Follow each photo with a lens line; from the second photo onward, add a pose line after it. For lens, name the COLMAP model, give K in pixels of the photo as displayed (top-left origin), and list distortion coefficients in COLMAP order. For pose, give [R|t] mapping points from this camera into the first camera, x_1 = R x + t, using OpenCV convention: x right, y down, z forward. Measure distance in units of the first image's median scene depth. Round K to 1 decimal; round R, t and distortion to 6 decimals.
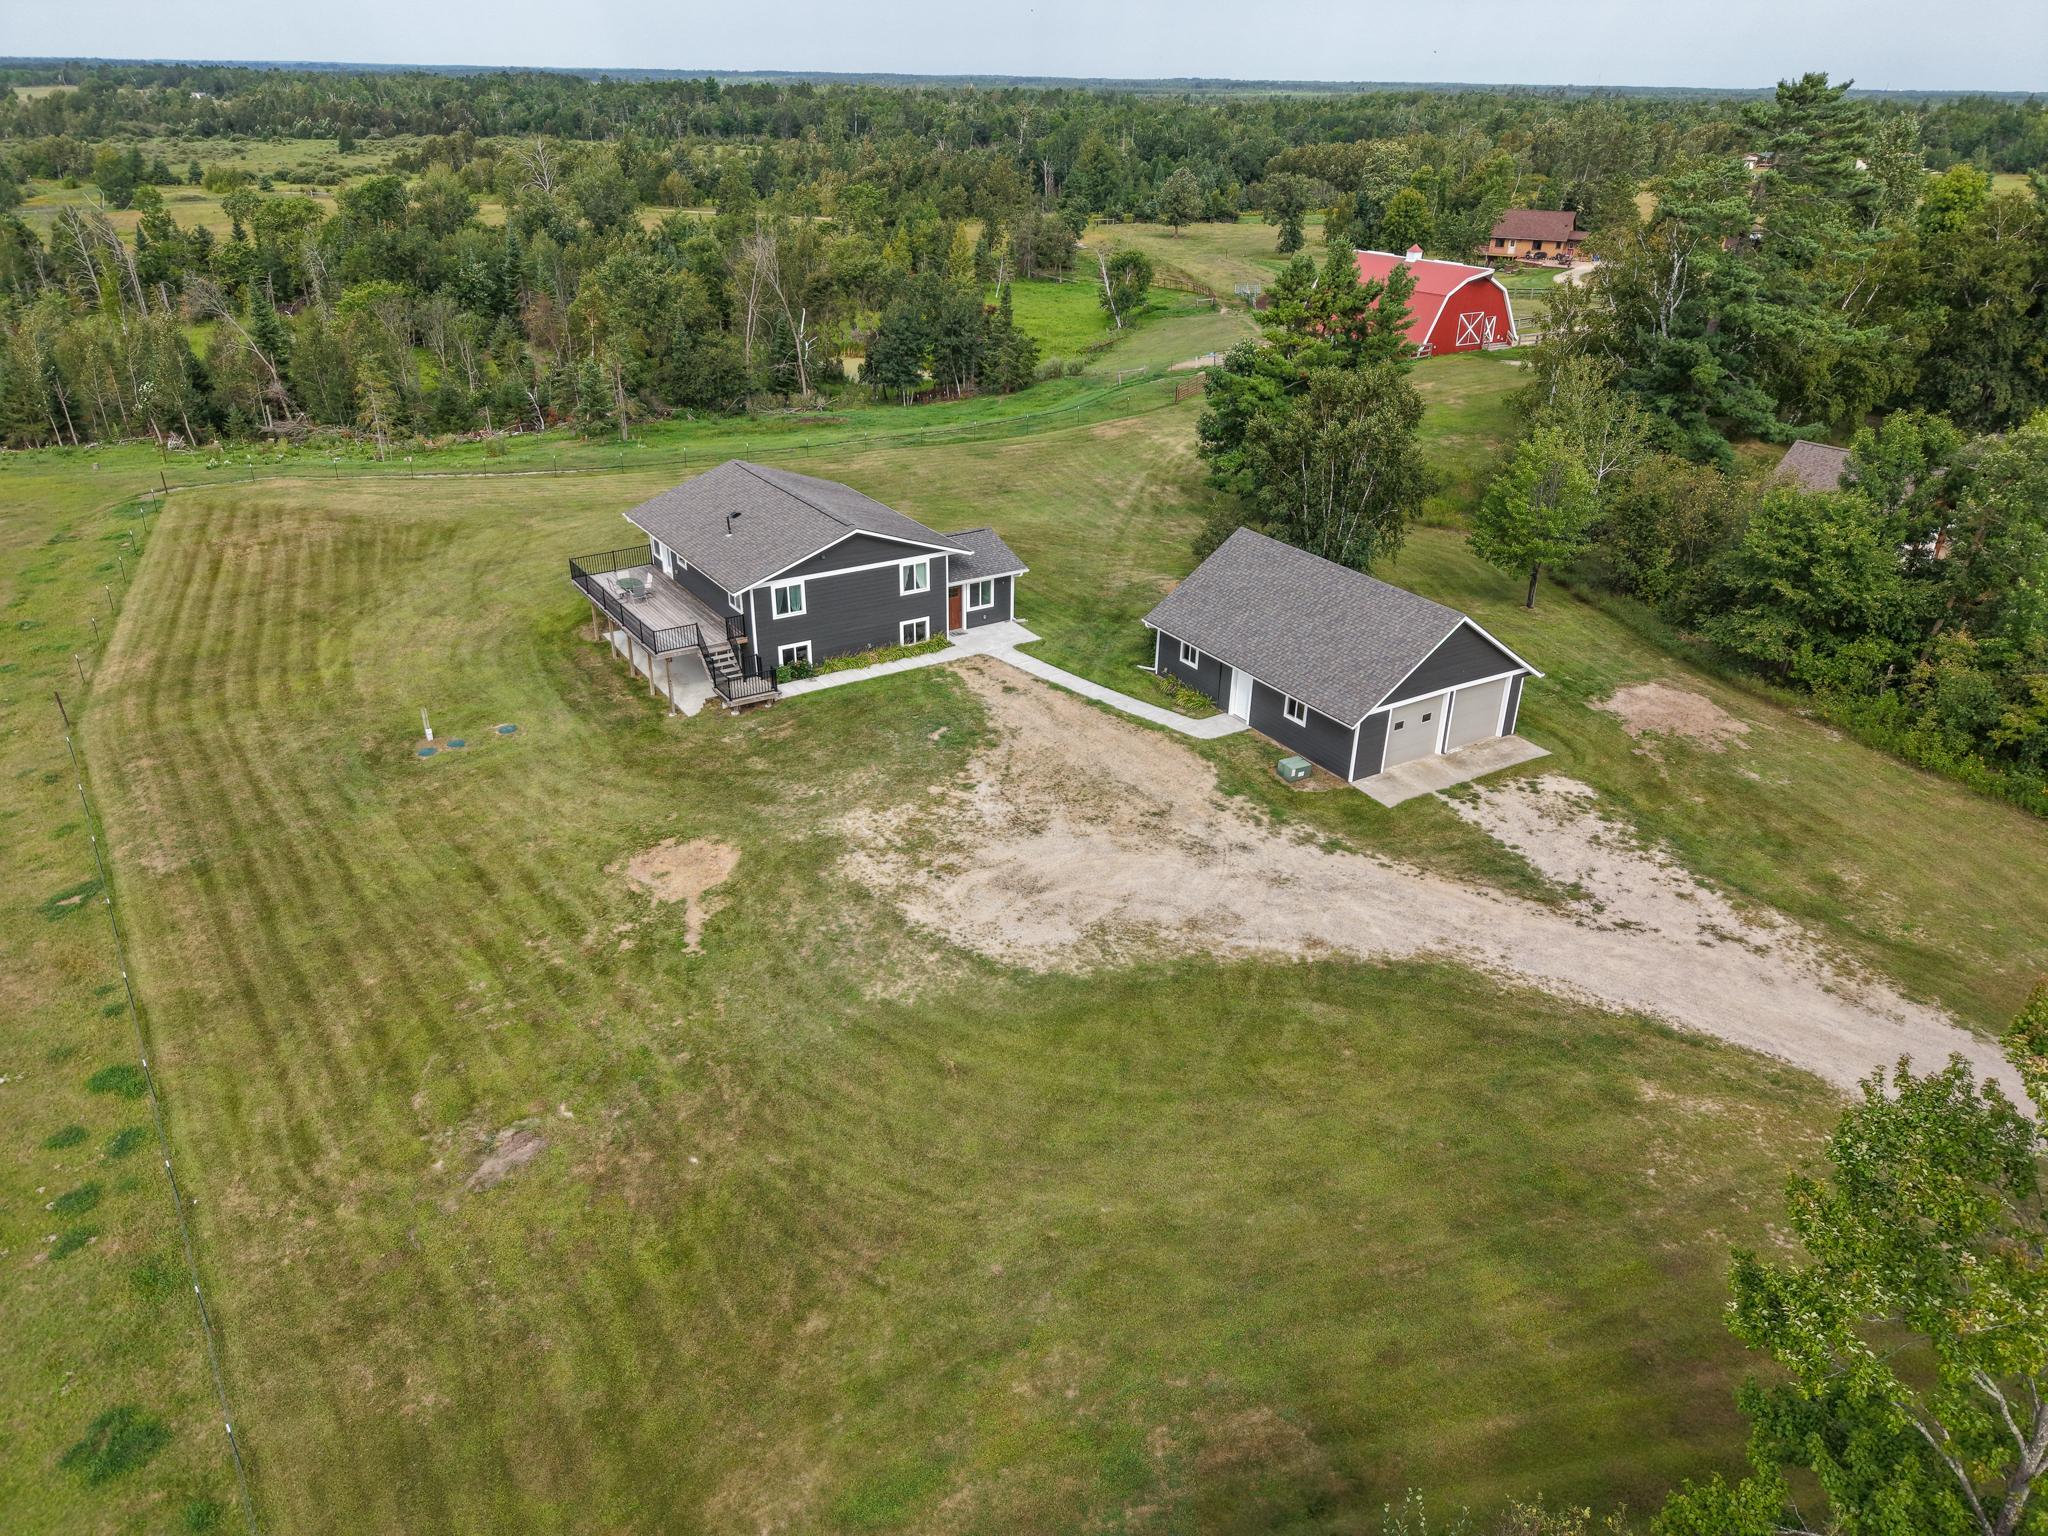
lens RADIAL K [[1381.9, 0, 1024.0], [0, 1381.9, 768.0], [0, 0, 1]] dist [-0.003333, -0.005765]
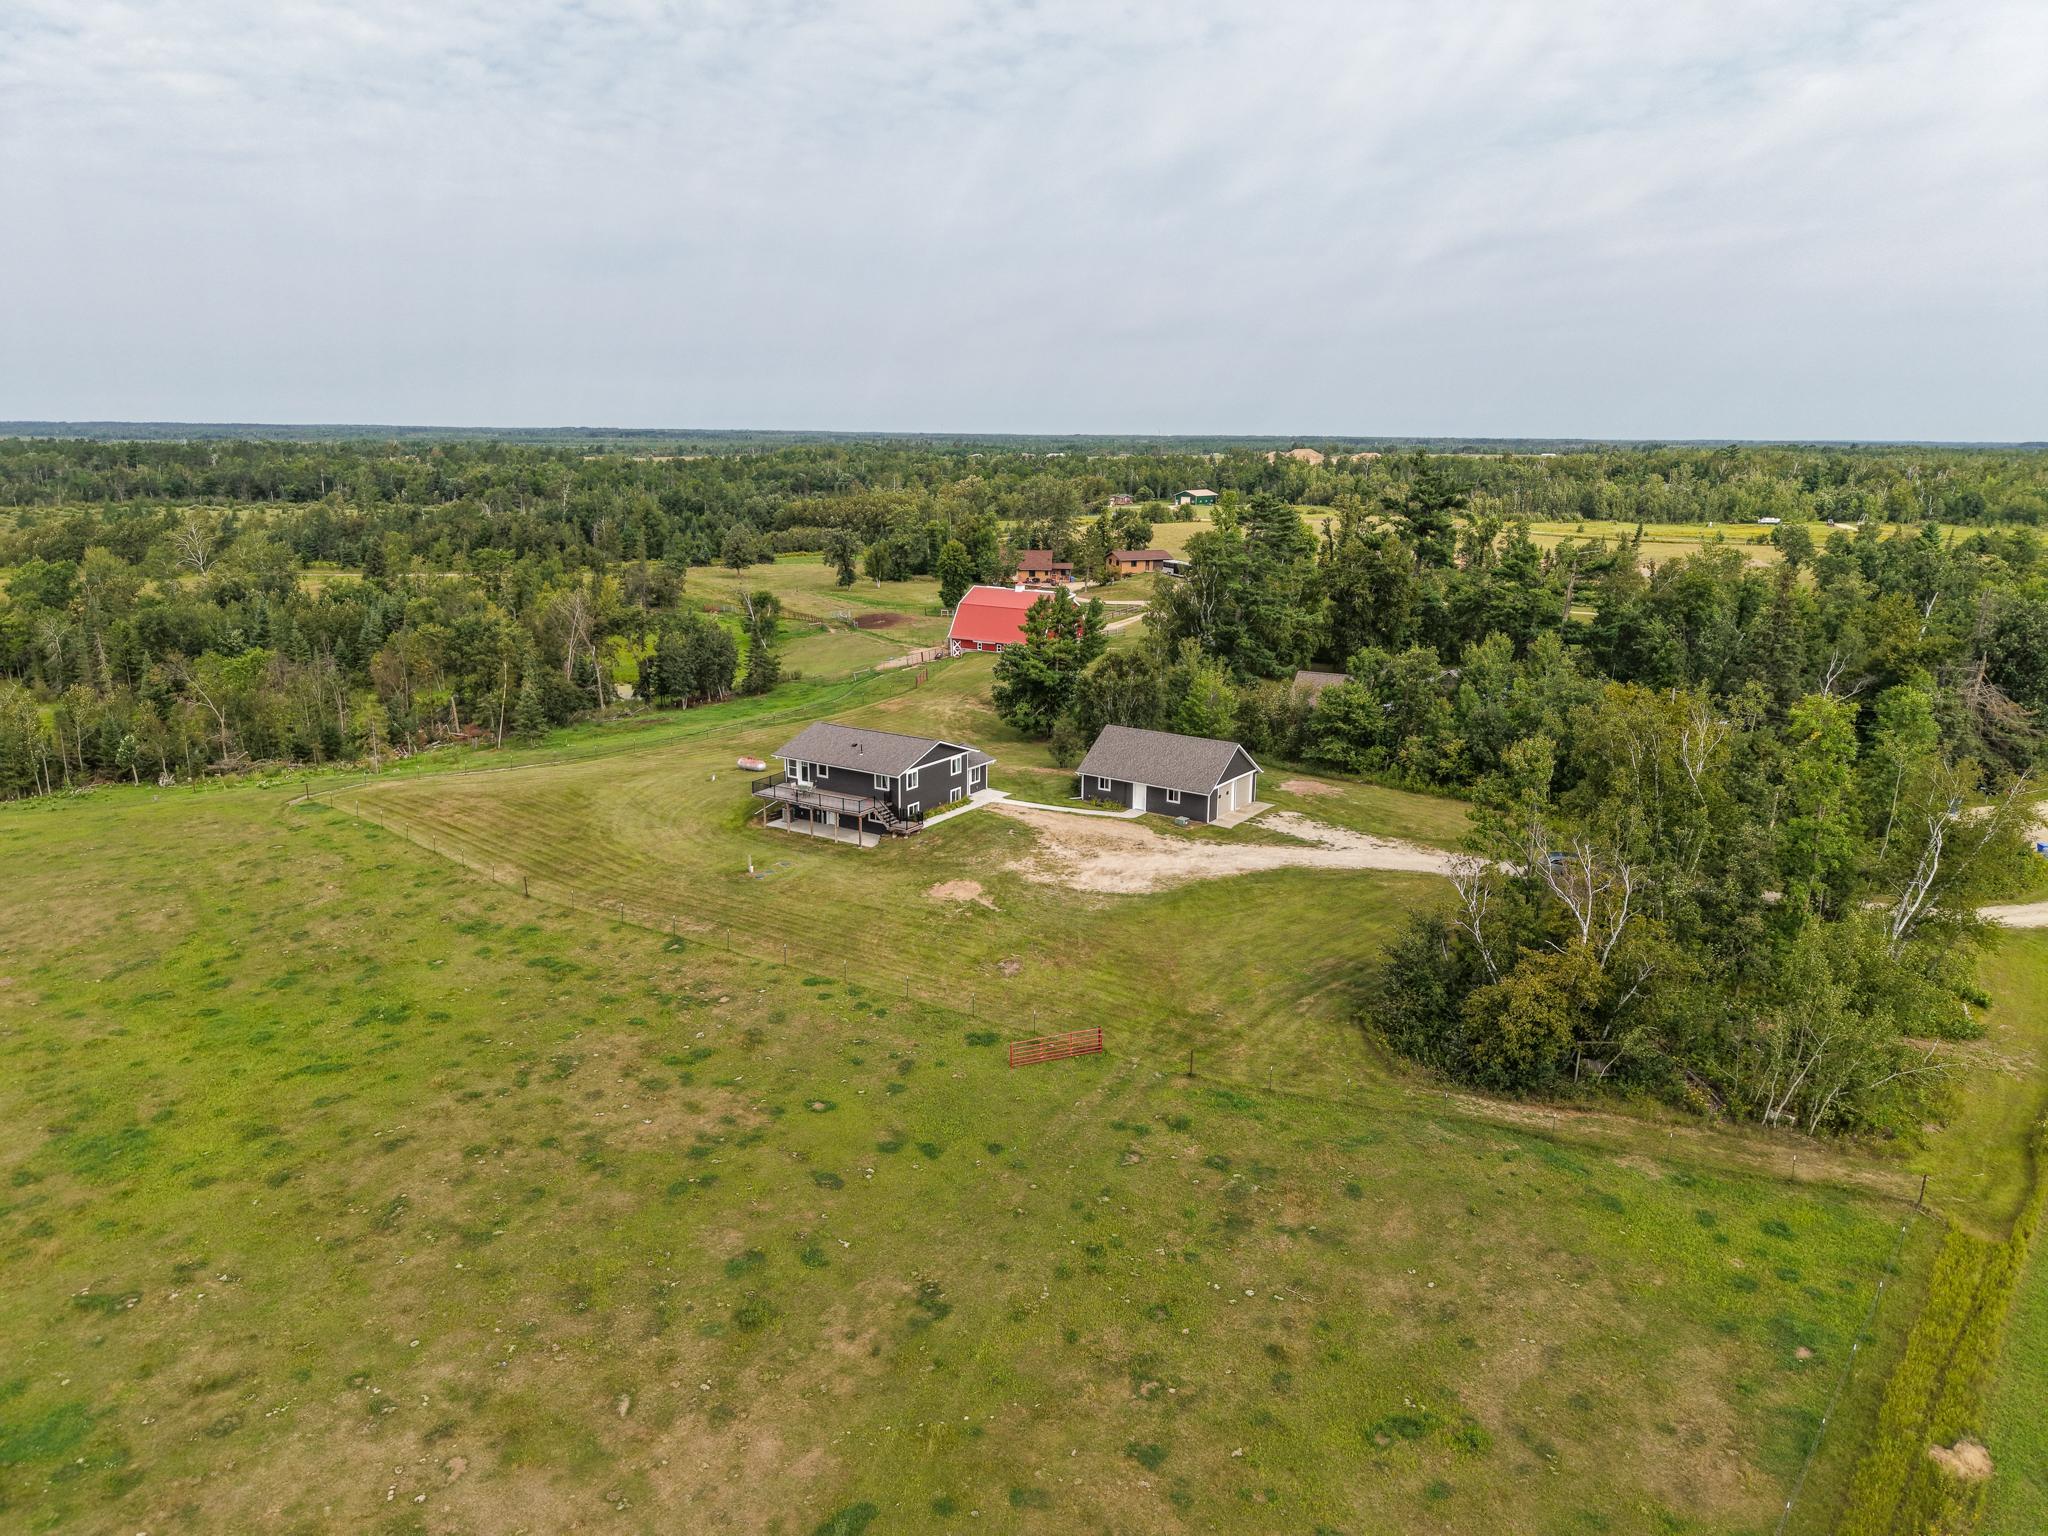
lens RADIAL K [[1366.4, 0, 1024.0], [0, 1366.4, 768.0], [0, 0, 1]] dist [0.010450, -0.008948]
pose [[0.914852, -0.102515, 0.390560, -0.571569], [0.184996, 0.966163, -0.179737, 0.172379], [-0.358919, 0.236685, 0.902860, -0.572521]]
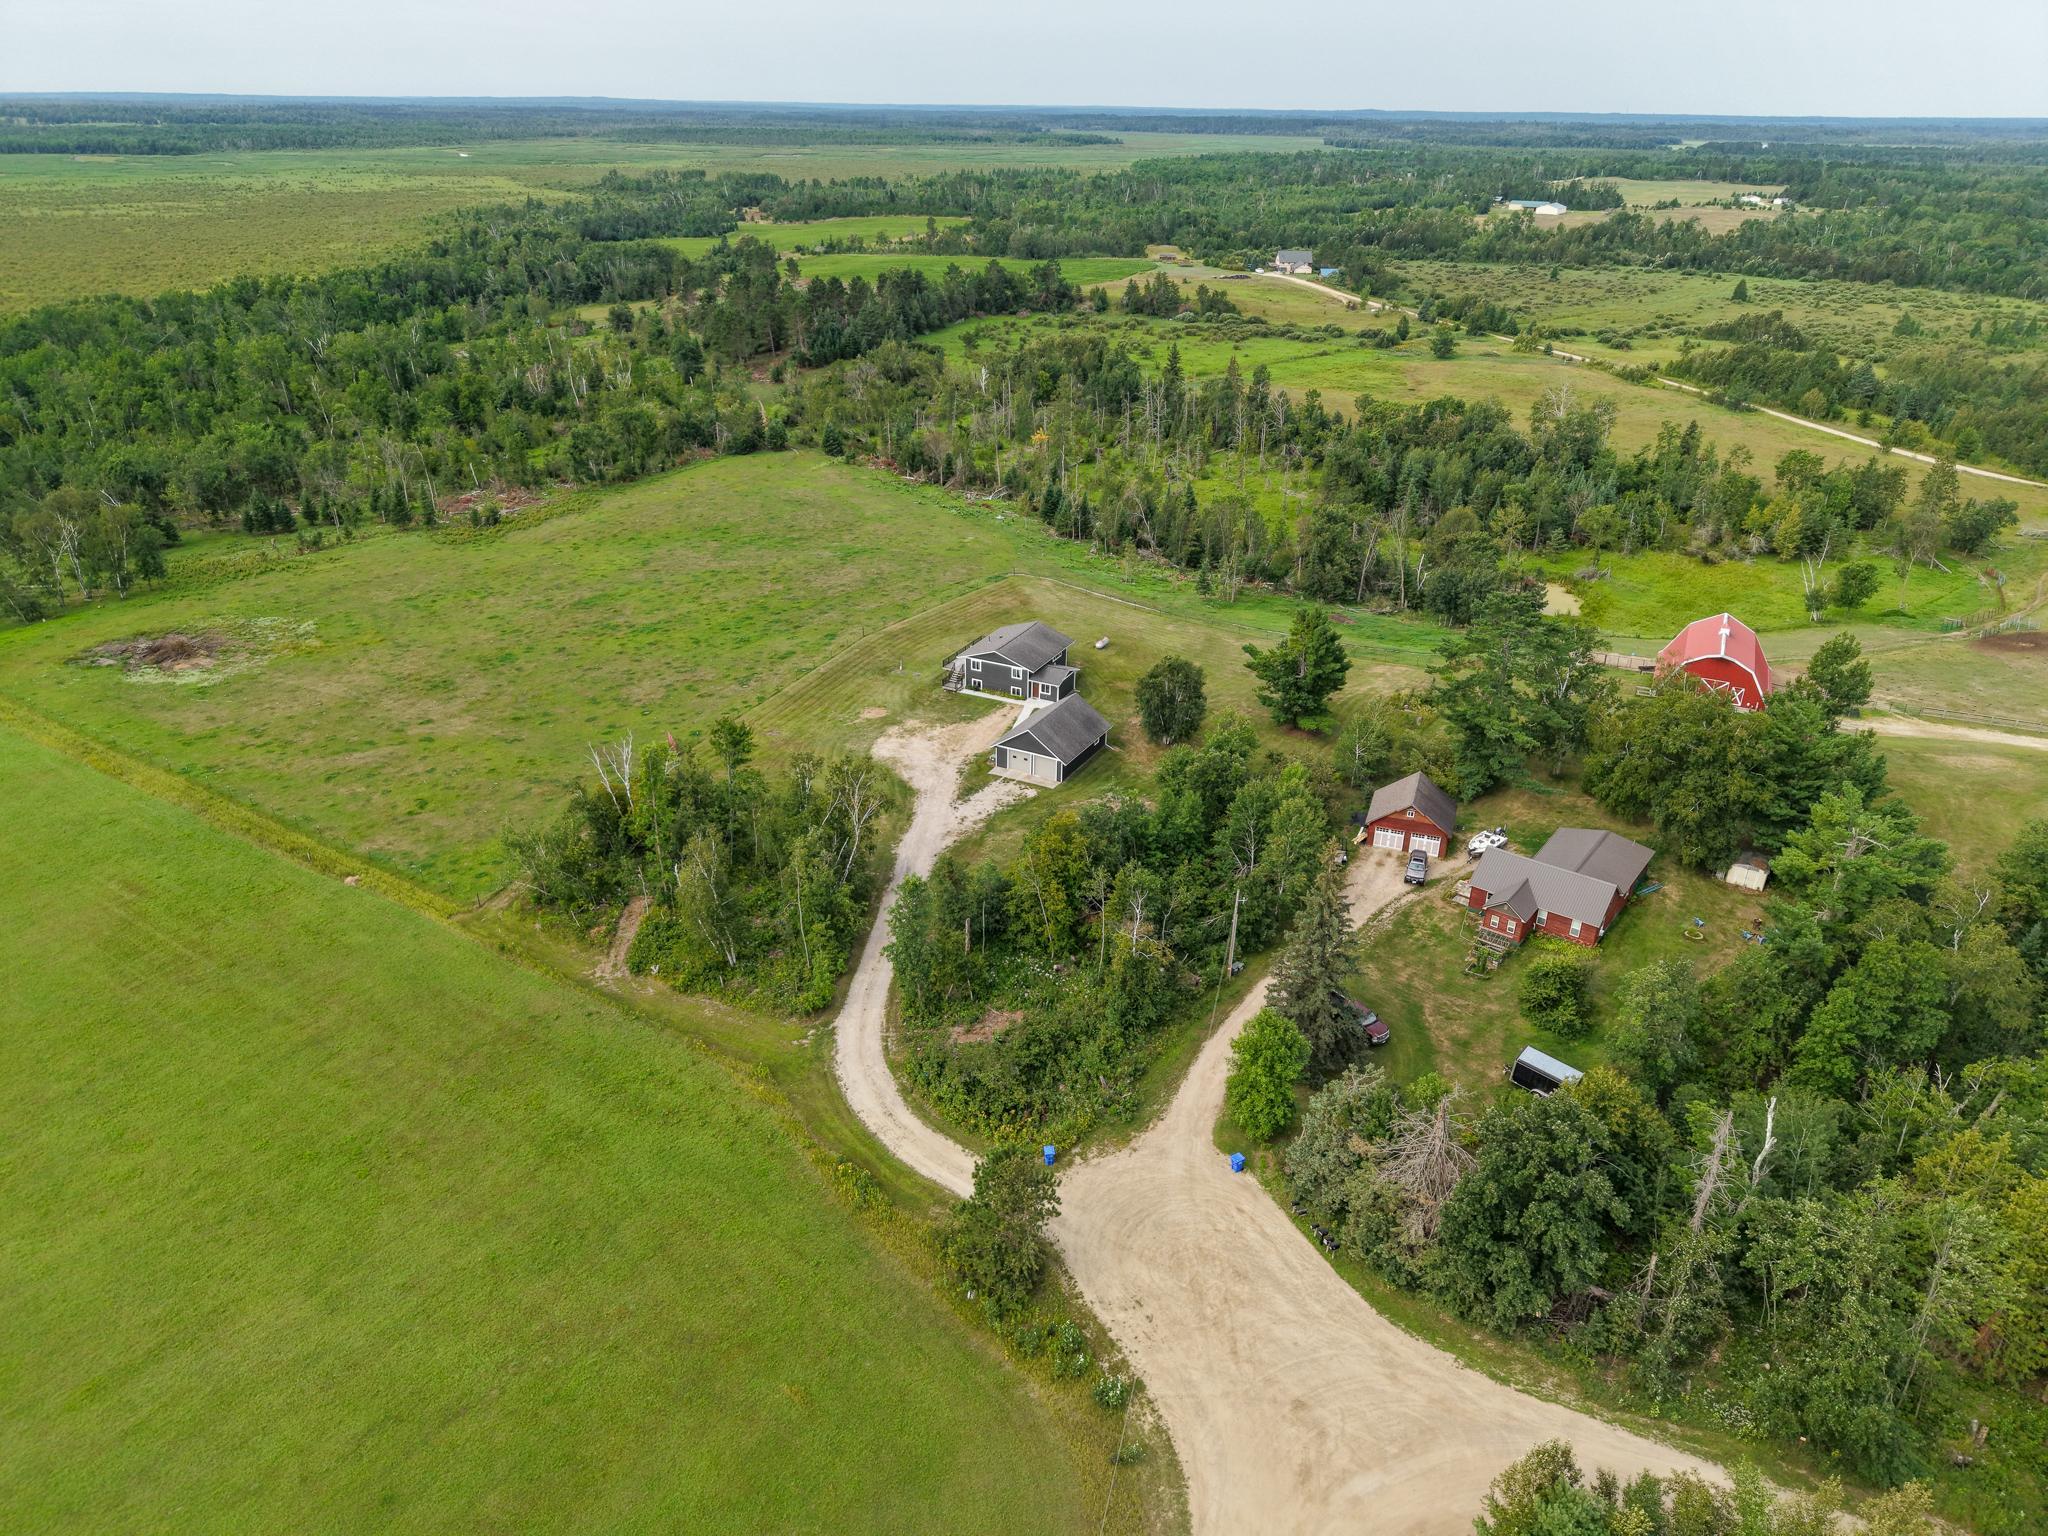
lens RADIAL K [[1381.9, 0, 1024.0], [0, 1381.9, 768.0], [0, 0, 1]] dist [-0.003333, -0.005765]
pose [[0.505333, 0.364762, -0.782040, 1.821751], [-0.389288, 0.905171, 0.170646, -0.366621], [0.770125, 0.218206, 0.599411, -0.566614]]
